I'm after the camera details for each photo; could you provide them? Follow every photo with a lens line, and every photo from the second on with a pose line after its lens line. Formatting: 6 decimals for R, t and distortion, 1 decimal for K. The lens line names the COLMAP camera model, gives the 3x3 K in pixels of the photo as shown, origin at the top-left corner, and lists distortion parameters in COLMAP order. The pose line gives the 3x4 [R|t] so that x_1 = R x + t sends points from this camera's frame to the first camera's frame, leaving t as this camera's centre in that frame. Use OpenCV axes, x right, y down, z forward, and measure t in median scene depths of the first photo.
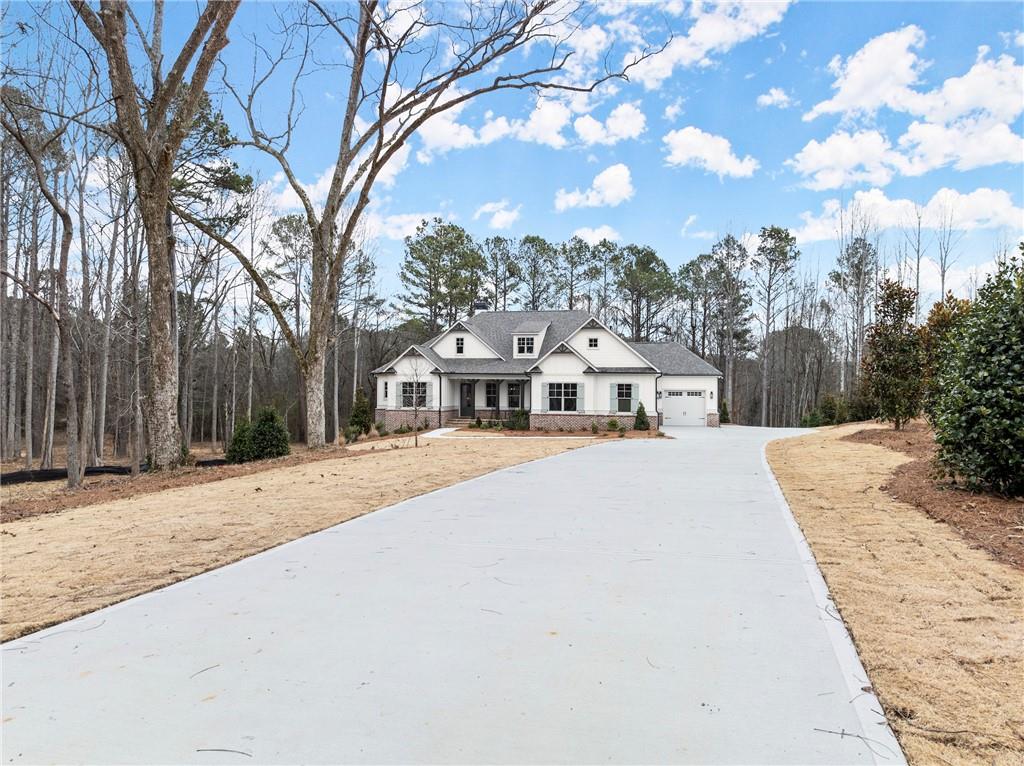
lens RADIAL K [[724.7, 0, 479.1], [0, 724.7, 353.3], [0, 0, 1]] dist [-0.001001, -0.000053]
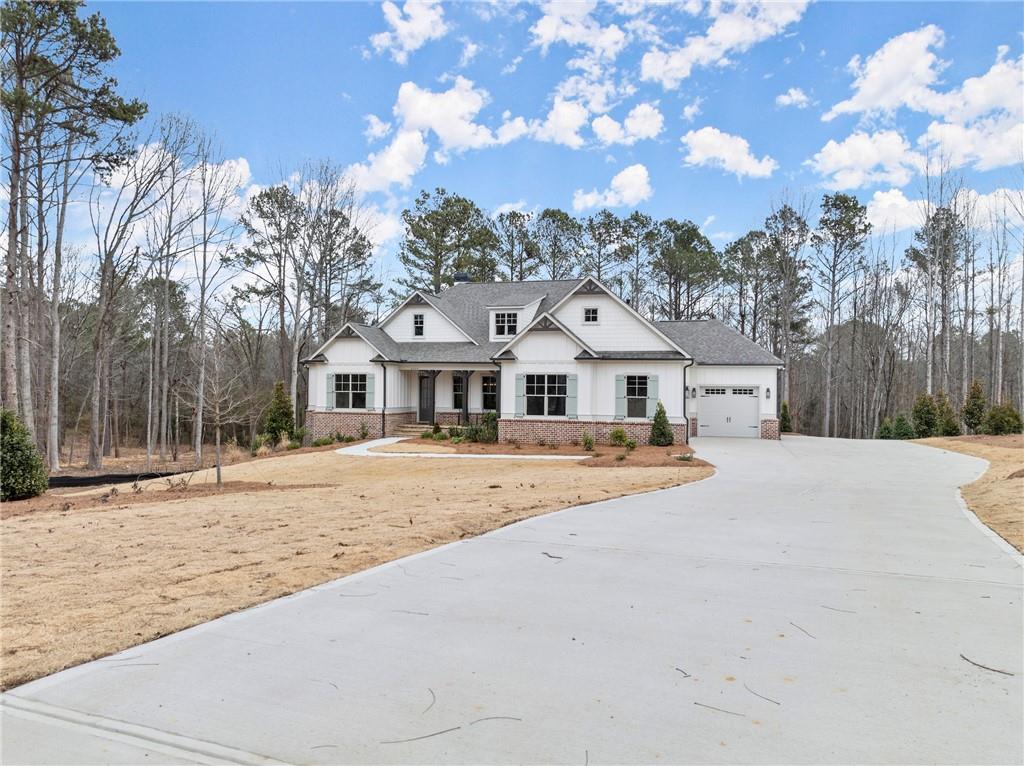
lens RADIAL K [[724.2, 0, 486.3], [0, 724.2, 354.6], [0, 0, 1]] dist [-0.019754, 0.001049]
pose [[0.998551, 0.001206, -0.053792, 0.081605], [-0.001125, 0.999998, 0.001525, 0.018213], [0.053793, -0.001462, 0.998551, 0.271447]]
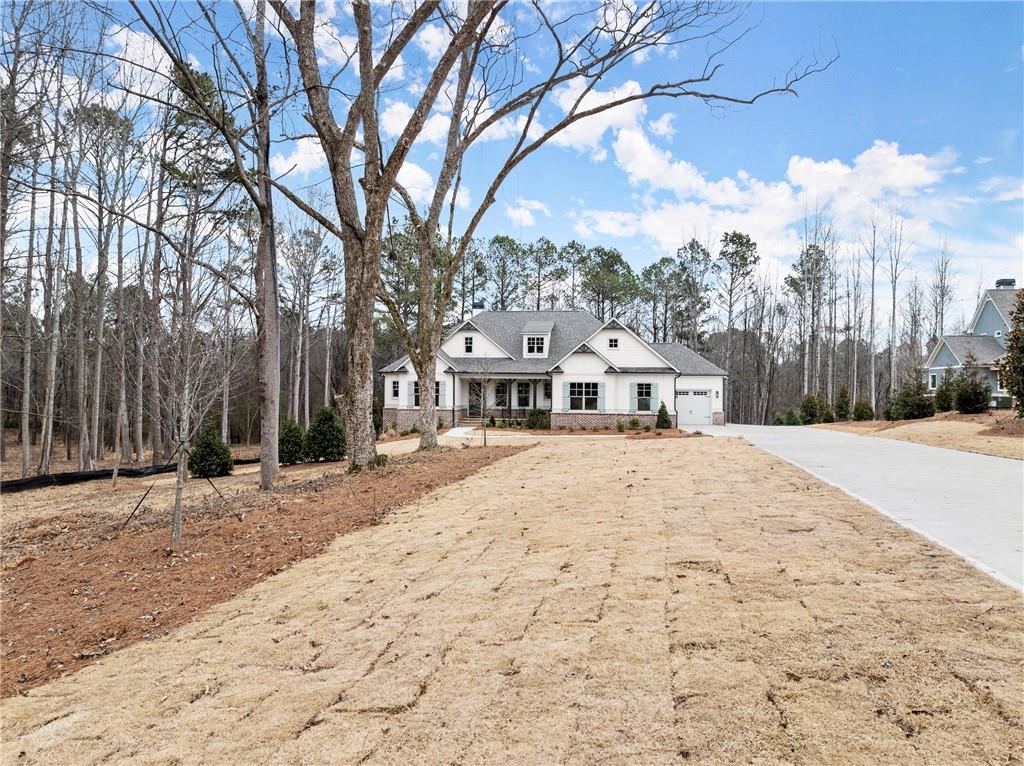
lens RADIAL K [[730.1, 0, 476.7], [0, 730.1, 354.1], [0, 0, 1]] dist [-0.007419, -0.003355]
pose [[0.995302, 0.005733, 0.096646, -0.113004], [-0.005883, 0.999982, 0.001270, 0.000696], [-0.096637, -0.001833, 0.995318, -0.002906]]
